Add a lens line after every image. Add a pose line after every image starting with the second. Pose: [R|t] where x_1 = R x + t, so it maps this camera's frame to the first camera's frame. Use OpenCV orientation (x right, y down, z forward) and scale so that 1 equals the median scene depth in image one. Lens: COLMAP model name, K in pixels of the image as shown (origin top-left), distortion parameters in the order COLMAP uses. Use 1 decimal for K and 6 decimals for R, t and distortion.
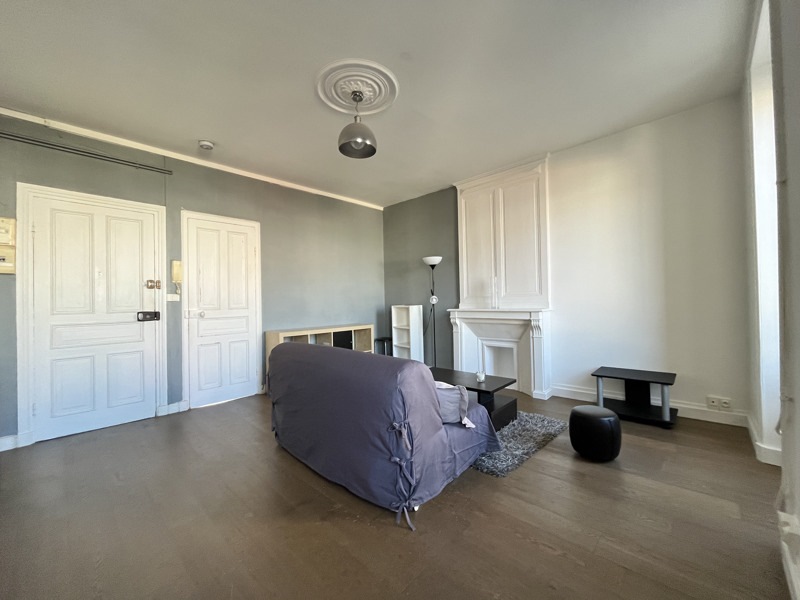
lens RADIAL K [[318.7, 0, 397.7], [0, 318.7, 298.5], [0, 0, 1]] dist [-0.011741, -0.000041]
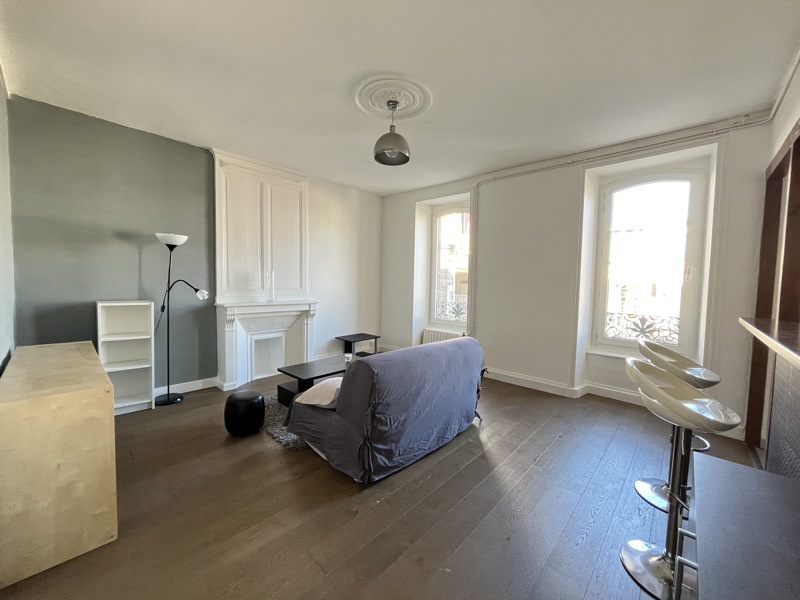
lens RADIAL K [[318.7, 0, 397.7], [0, 318.7, 298.5], [0, 0, 1]] dist [-0.011741, -0.000041]
pose [[-0.024482, -0.040503, 0.998879, -0.769070], [-0.032989, 0.998667, 0.039686, -0.035596], [-0.999156, -0.031980, -0.025786, 0.645091]]
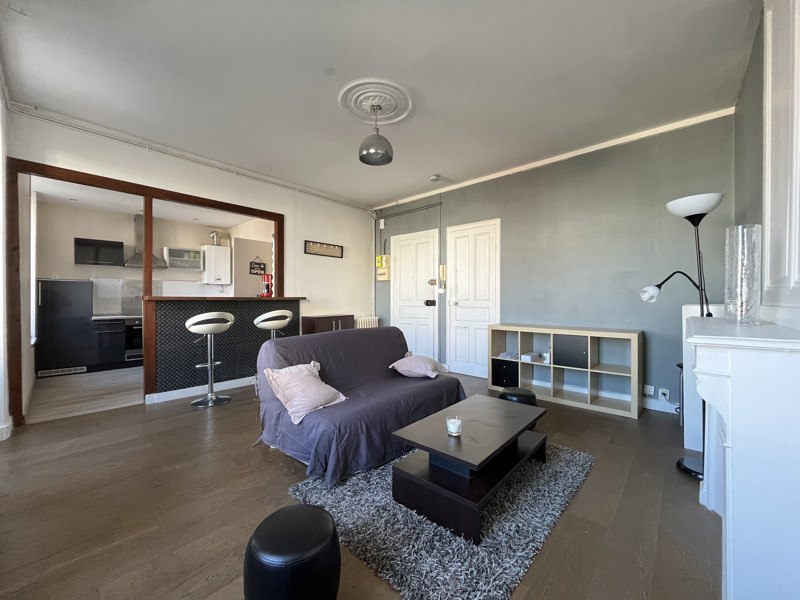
lens RADIAL K [[318.7, 0, 397.7], [0, 318.7, 298.5], [0, 0, 1]] dist [-0.011741, -0.000041]
pose [[0.029892, 0.022014, -0.999311, 0.692891], [0.010178, 0.999699, 0.022327, -0.002154], [0.999501, -0.010838, 0.029659, 0.722517]]
